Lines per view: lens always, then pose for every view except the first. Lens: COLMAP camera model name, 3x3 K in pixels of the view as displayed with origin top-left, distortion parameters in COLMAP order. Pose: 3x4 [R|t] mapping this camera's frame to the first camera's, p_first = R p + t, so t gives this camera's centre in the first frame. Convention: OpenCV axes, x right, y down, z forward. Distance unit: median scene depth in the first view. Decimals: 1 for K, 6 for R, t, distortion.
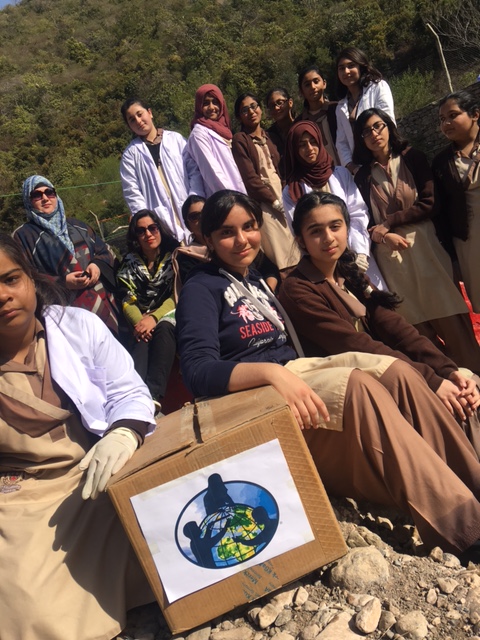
lens RADIAL K [[515.2, 0, 240.0], [0, 515.2, 320.0], [0, 0, 1]] dist [0.060539, -0.108843]
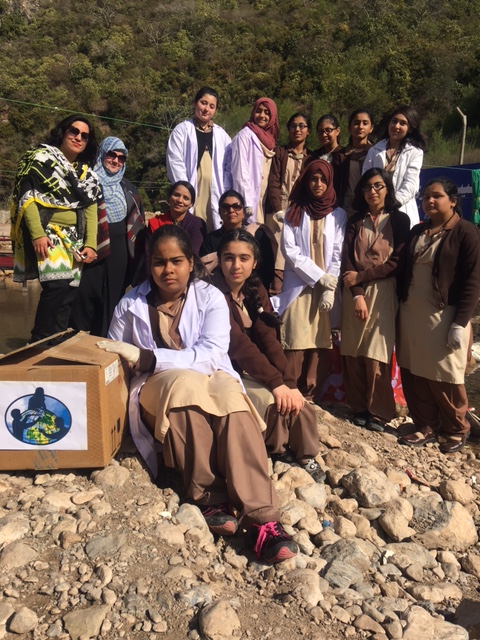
lens RADIAL K [[515.2, 0, 240.0], [0, 515.2, 320.0], [0, 0, 1]] dist [0.060539, -0.108843]
pose [[0.928034, 0.349599, -0.128581, 0.193754], [-0.341371, 0.936346, 0.081985, -0.070891], [0.149058, -0.032191, 0.988304, -0.143487]]
